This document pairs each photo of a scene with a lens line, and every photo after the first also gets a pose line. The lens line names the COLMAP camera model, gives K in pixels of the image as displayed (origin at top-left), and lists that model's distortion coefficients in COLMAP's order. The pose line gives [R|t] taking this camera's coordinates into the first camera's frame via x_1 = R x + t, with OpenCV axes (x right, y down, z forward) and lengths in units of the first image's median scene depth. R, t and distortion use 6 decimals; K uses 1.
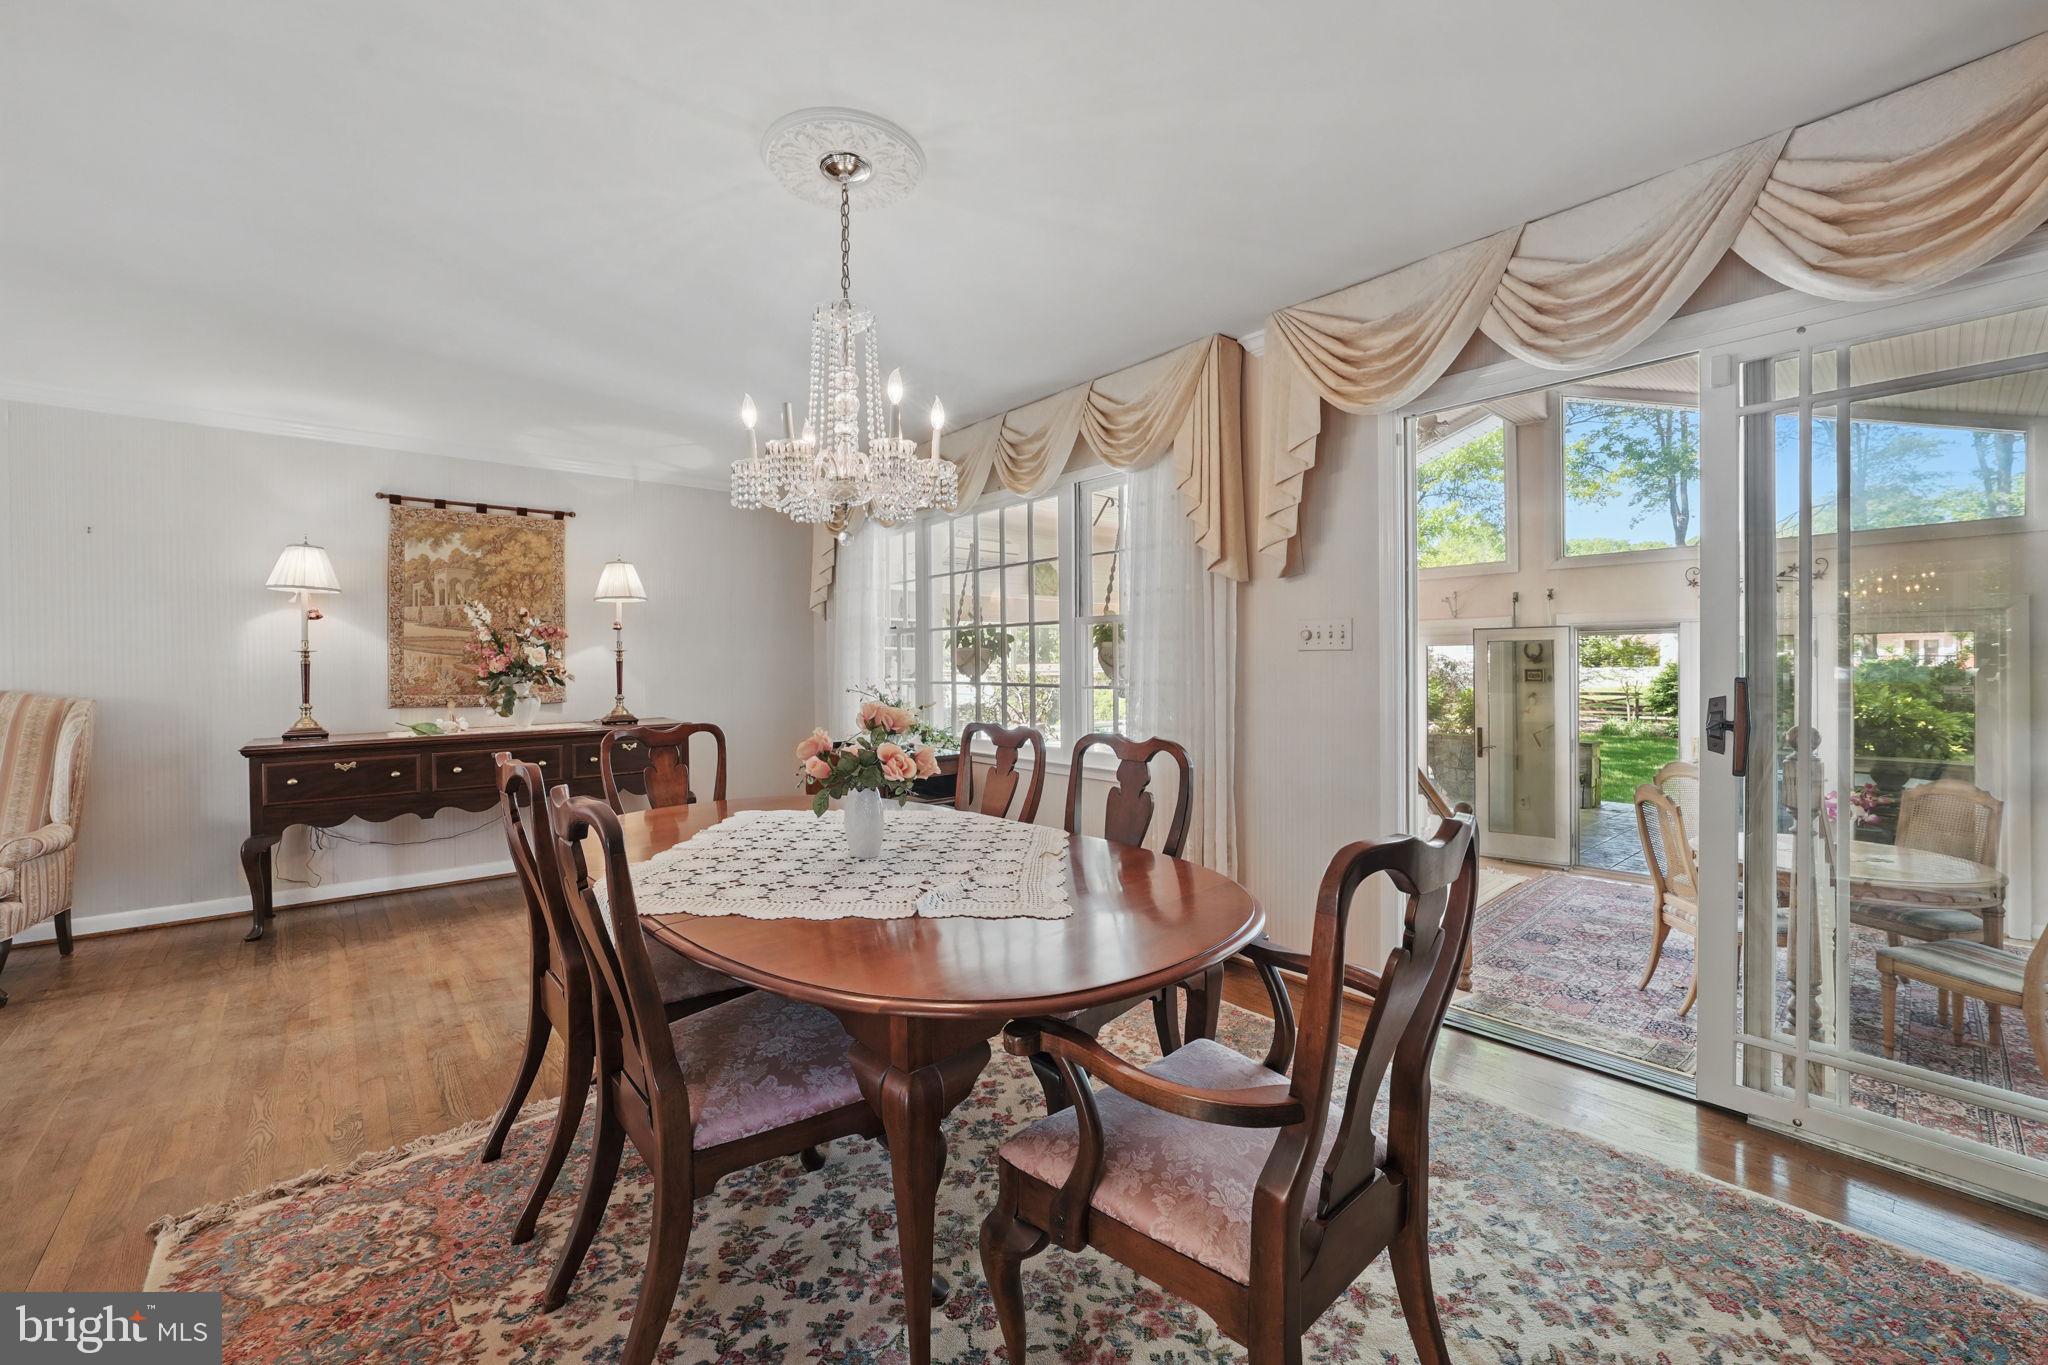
lens RADIAL K [[814.4, 0, 1020.6], [0, 814.4, 673.5], [0, 0, 1]] dist [-0.010978, 0.000466]
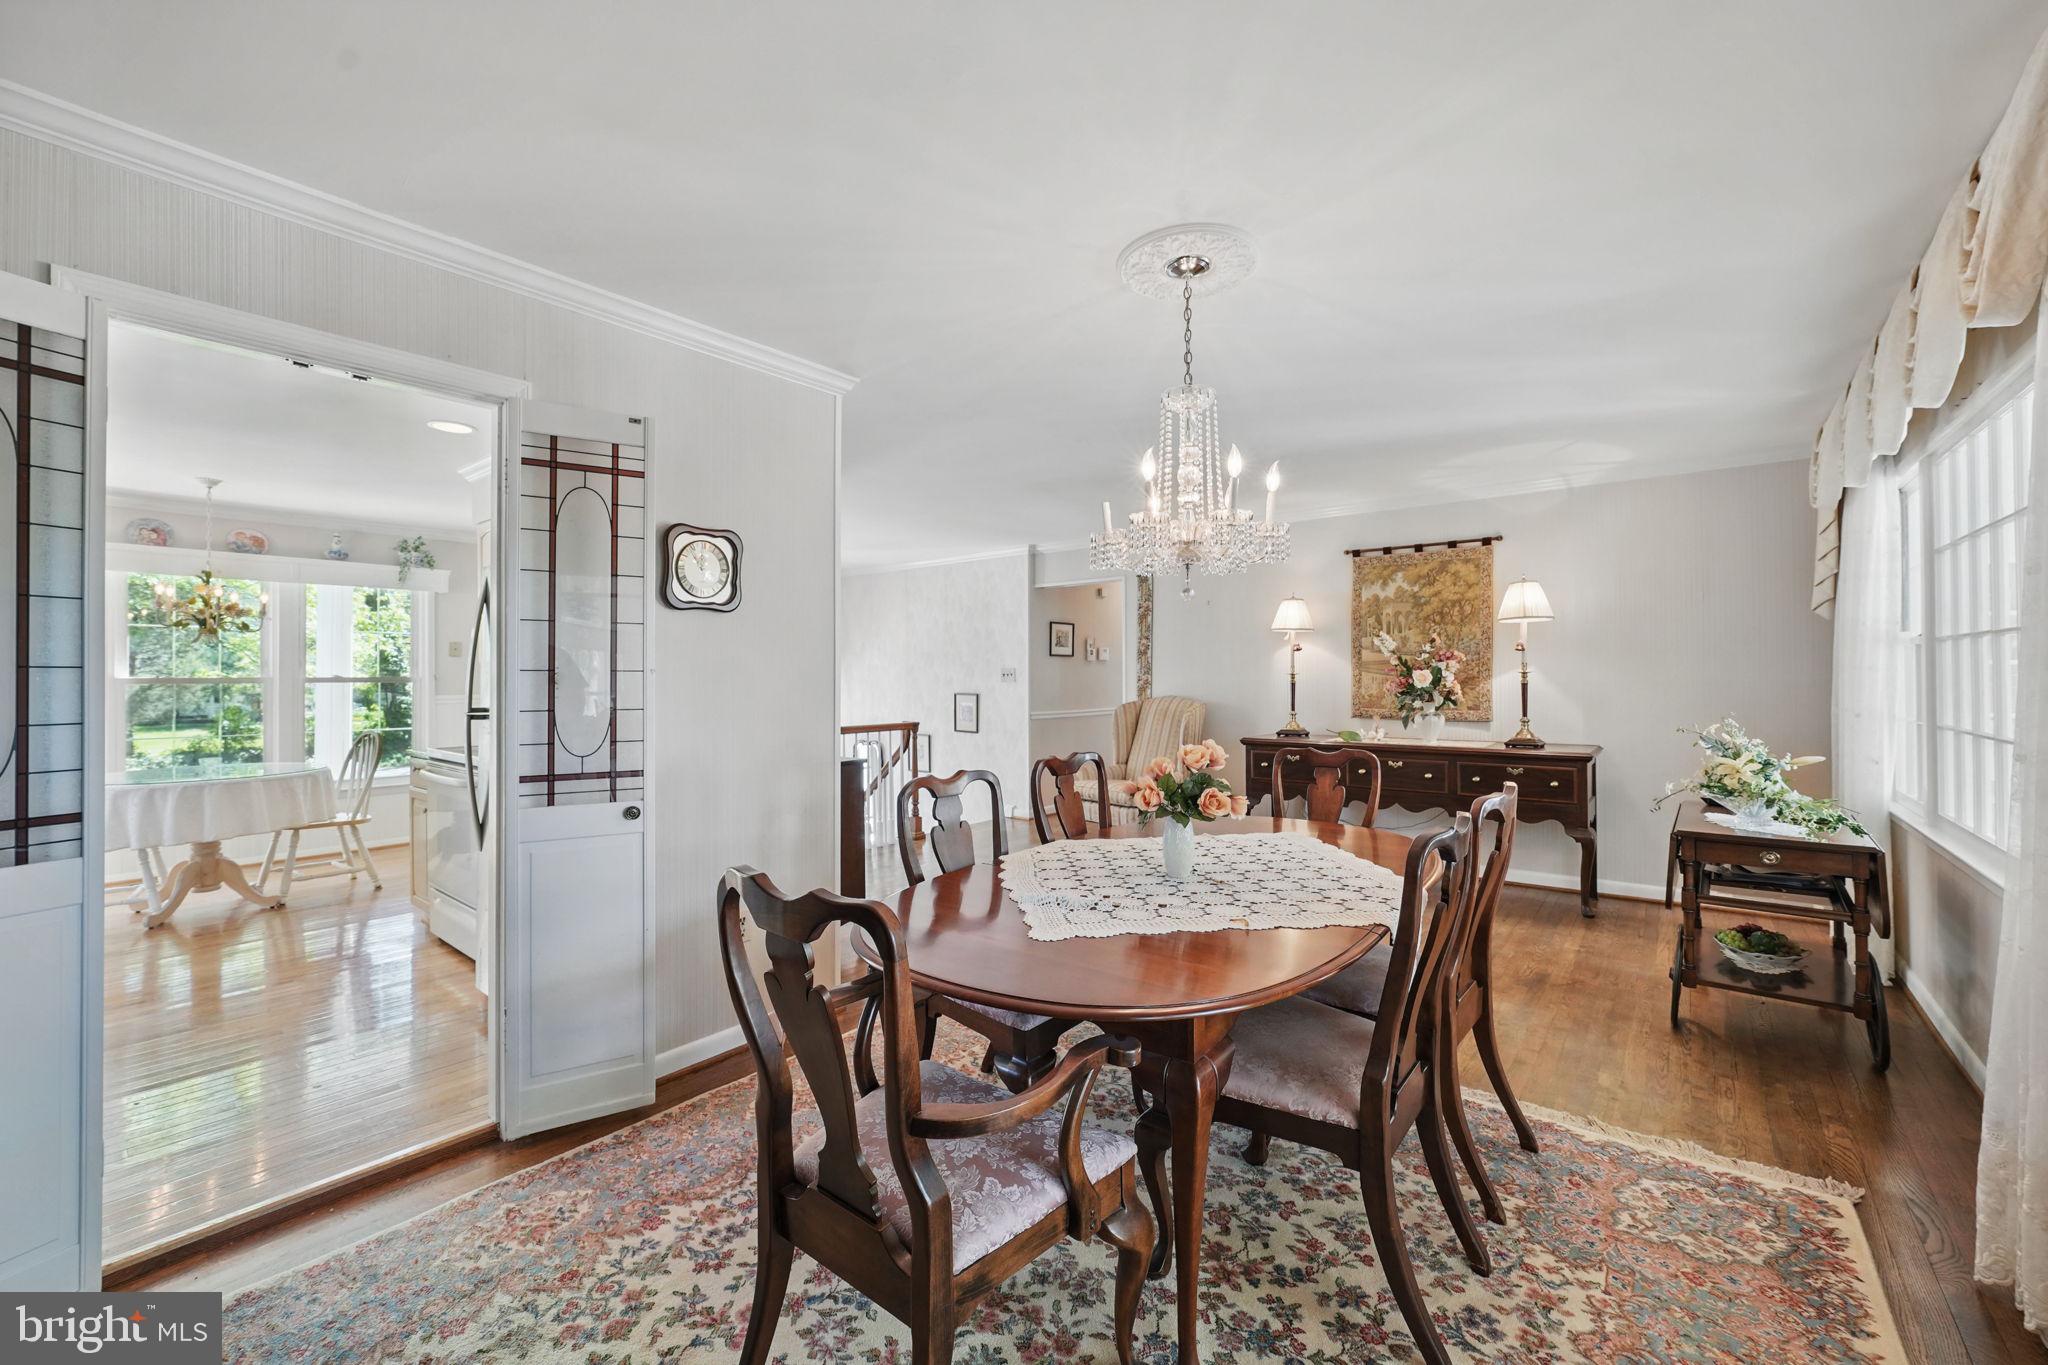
lens RADIAL K [[814.4, 0, 1020.6], [0, 814.4, 673.5], [0, 0, 1]] dist [-0.010978, 0.000466]
pose [[0.179057, 0.004012, -0.983830, 0.371268], [-0.013129, 0.999912, 0.001688, -0.021165], [0.983751, 0.012615, 0.179094, 0.246116]]
